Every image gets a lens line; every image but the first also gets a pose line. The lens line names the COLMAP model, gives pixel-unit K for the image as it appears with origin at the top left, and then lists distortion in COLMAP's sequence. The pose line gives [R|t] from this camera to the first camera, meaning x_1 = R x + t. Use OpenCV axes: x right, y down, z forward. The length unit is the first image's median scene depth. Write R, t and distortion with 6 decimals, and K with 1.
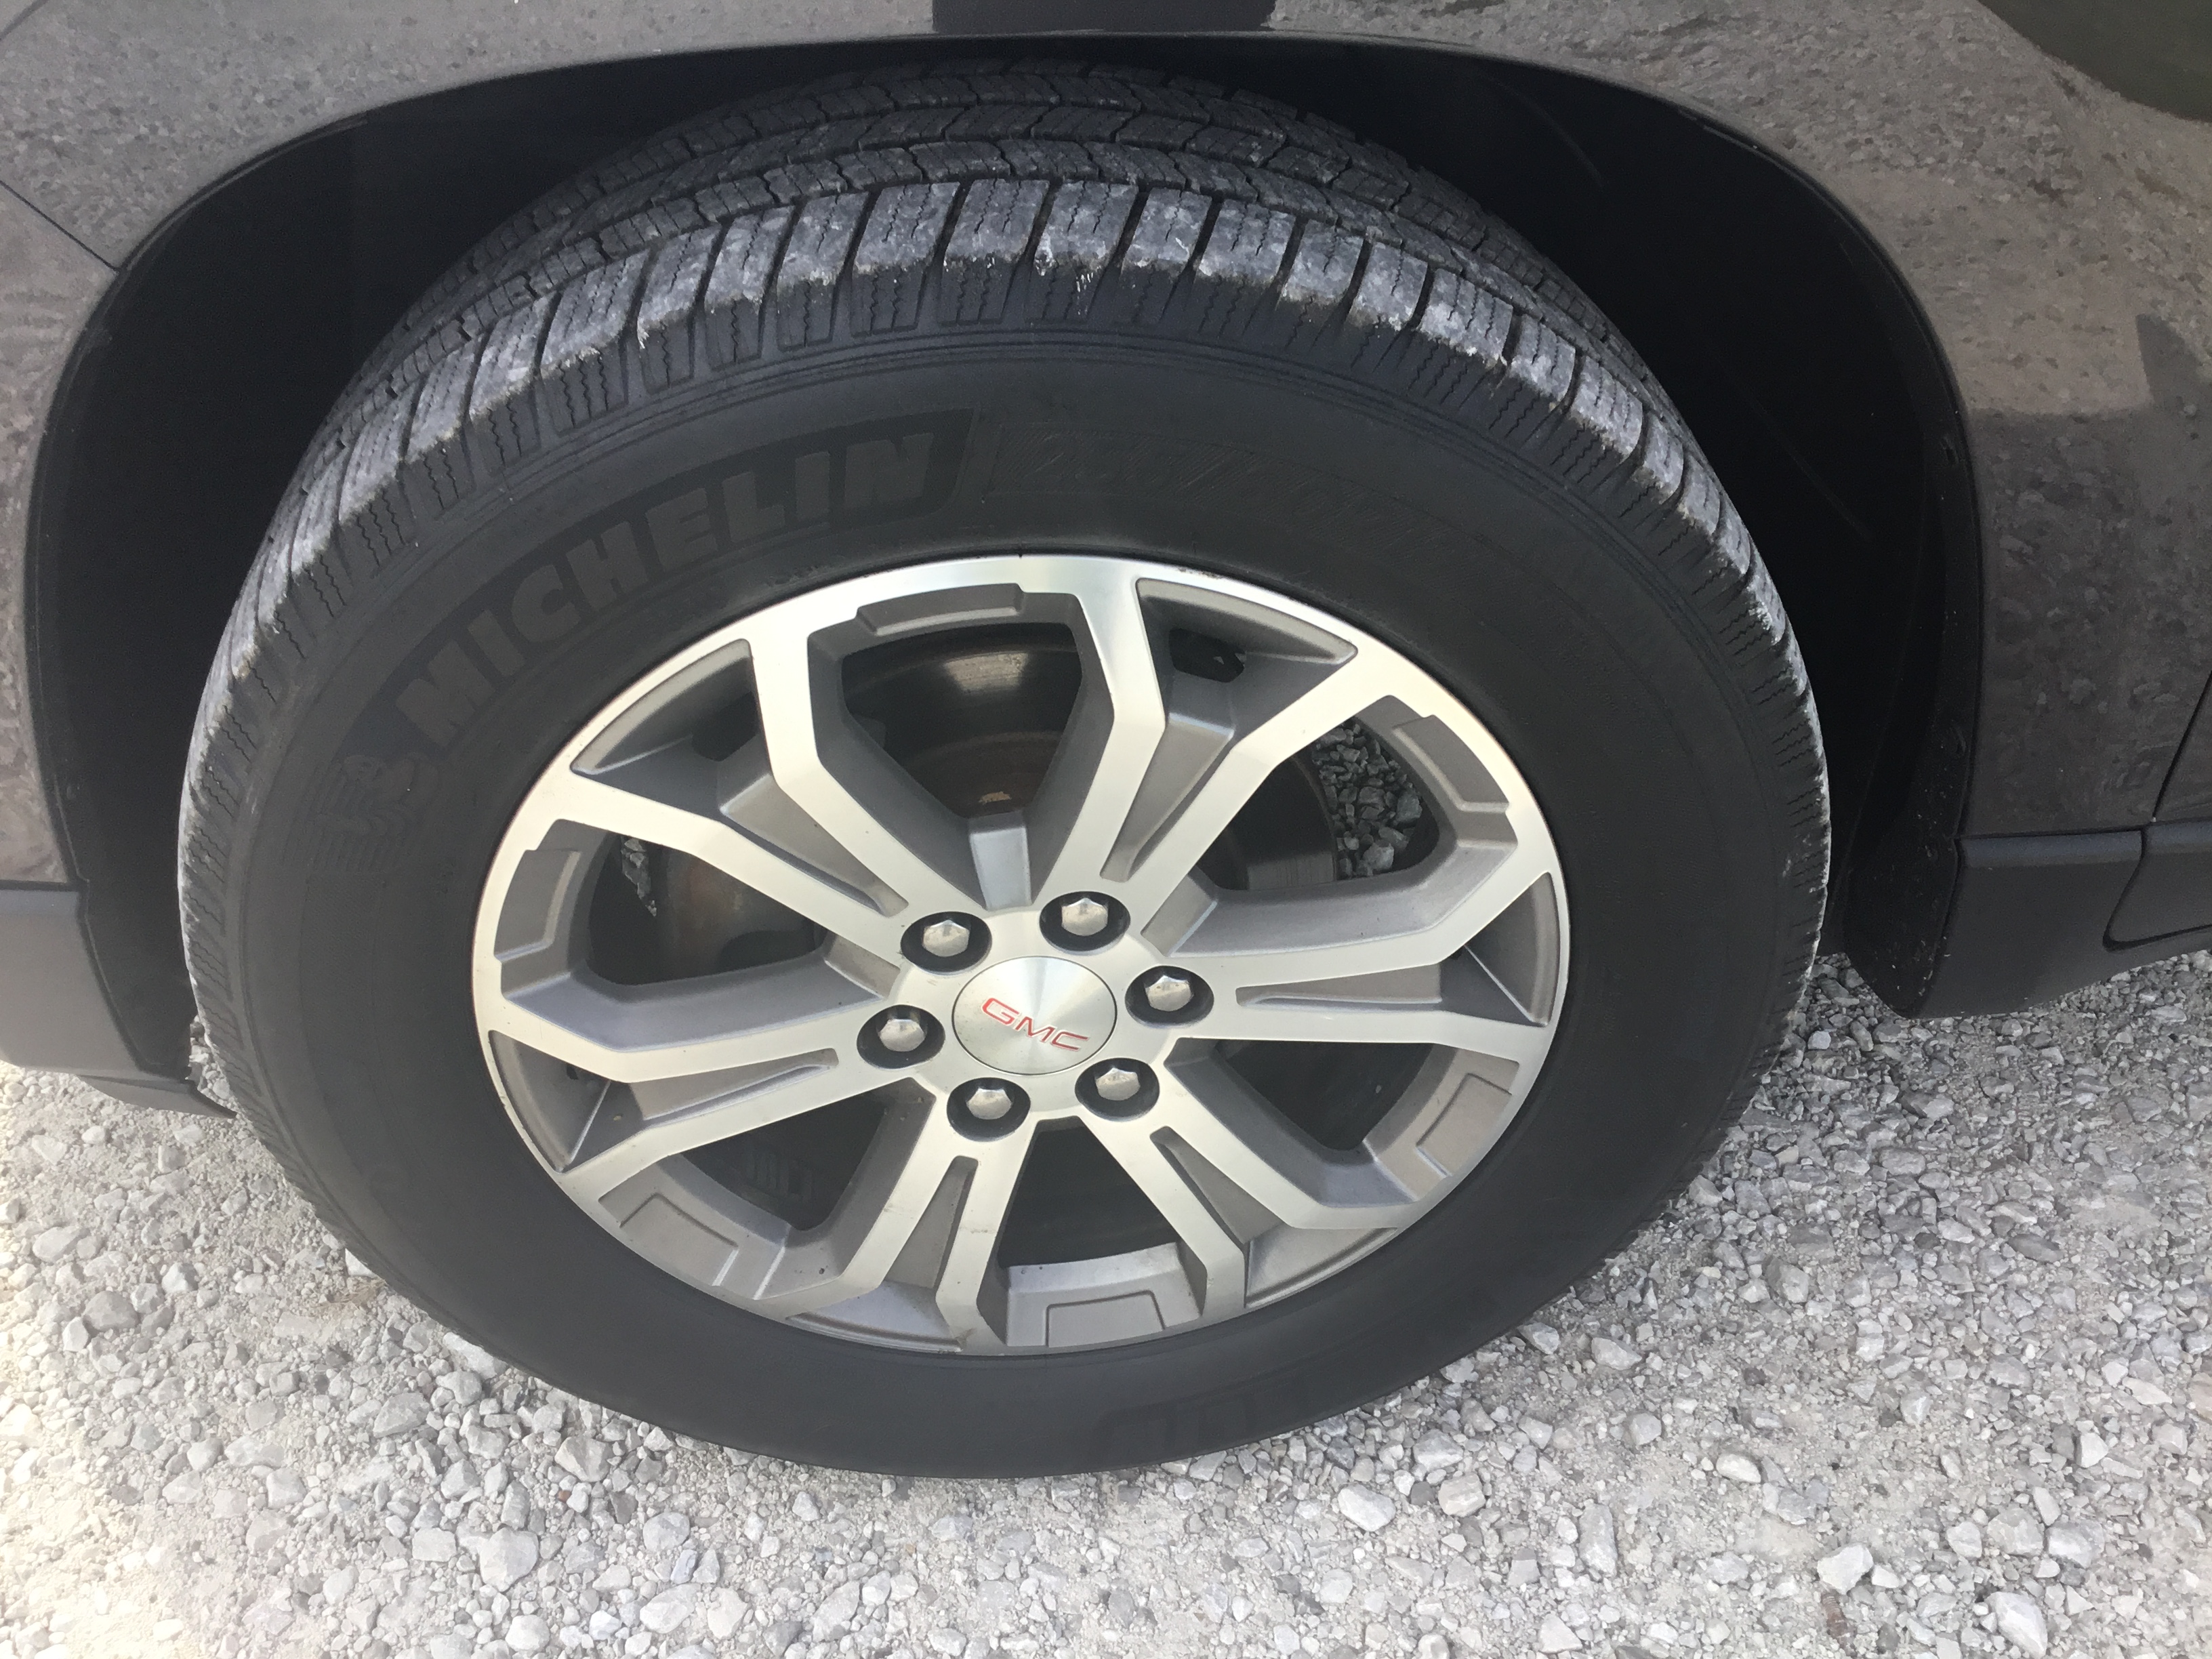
lens RADIAL K [[1934.8, 0, 1107.5], [0, 1934.8, 831.6], [0, 0, 1]] dist [0.135817, -0.241291]
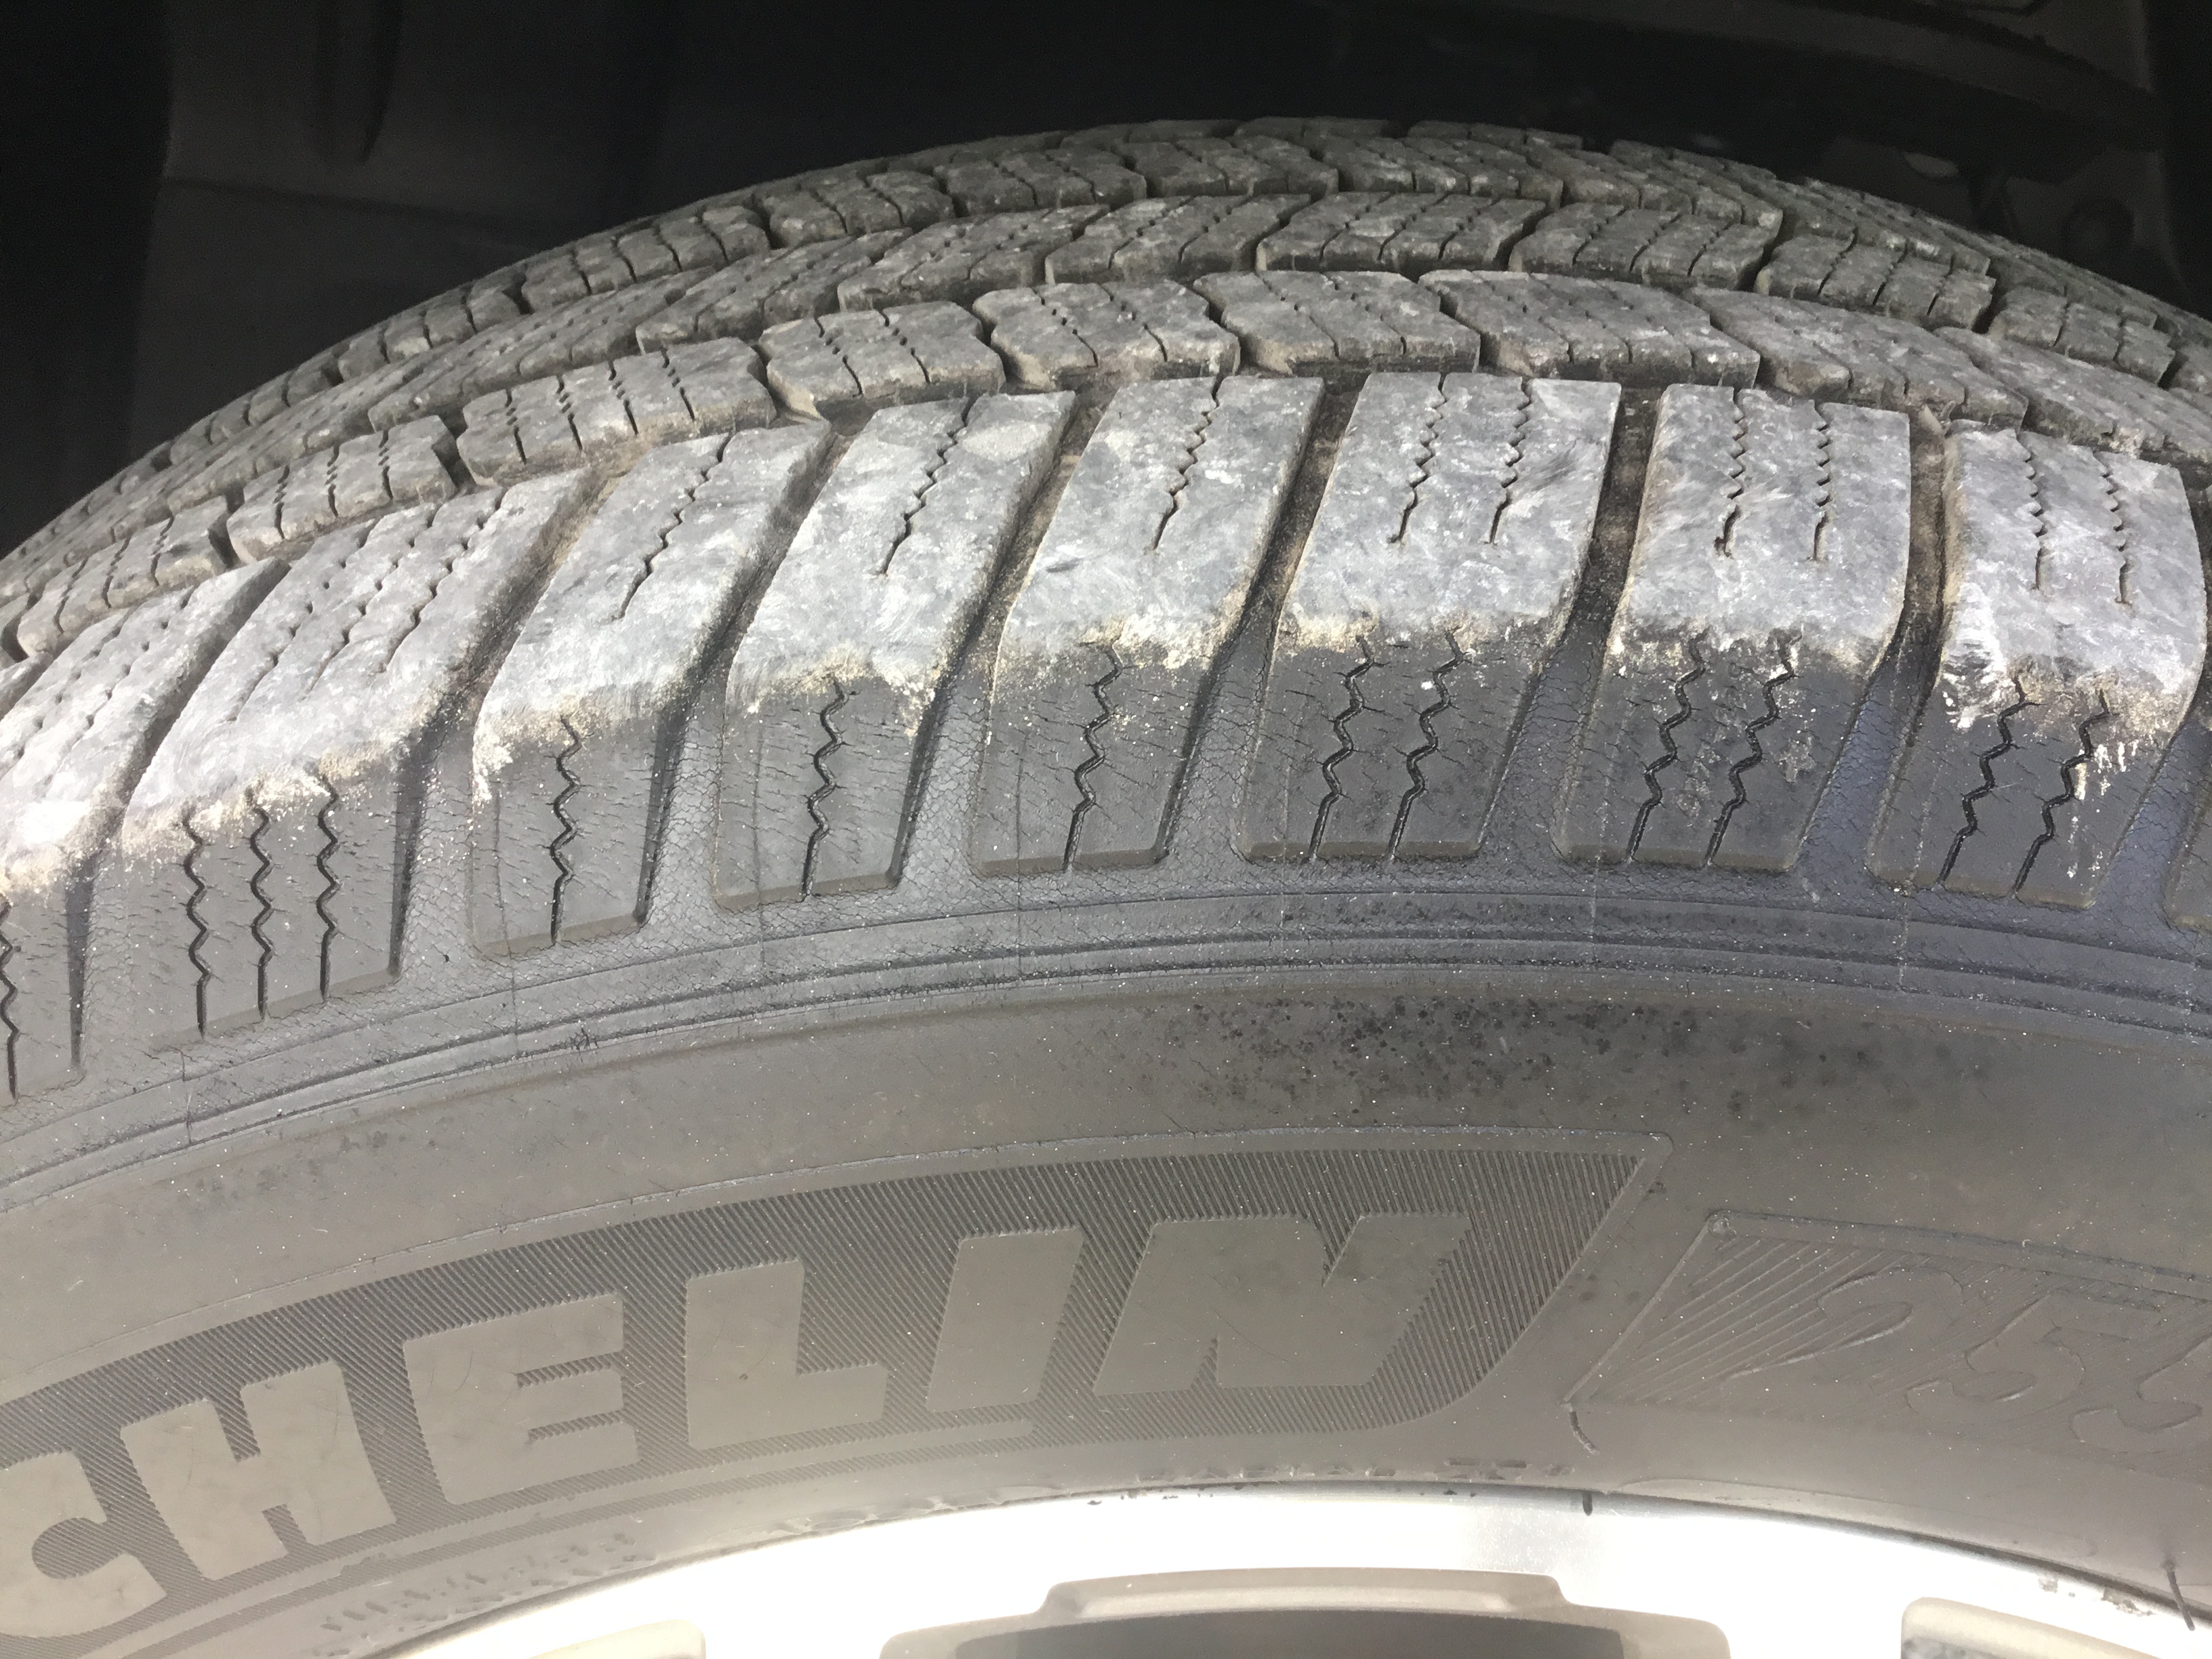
lens RADIAL K [[1934.8, 0, 1107.5], [0, 1934.8, 831.6], [0, 0, 1]] dist [0.135817, -0.241291]
pose [[0.991418, 0.130197, -0.011759, -0.144108], [-0.130588, 0.982209, -0.134950, -0.214356], [-0.006020, 0.135328, 0.990783, 0.717639]]
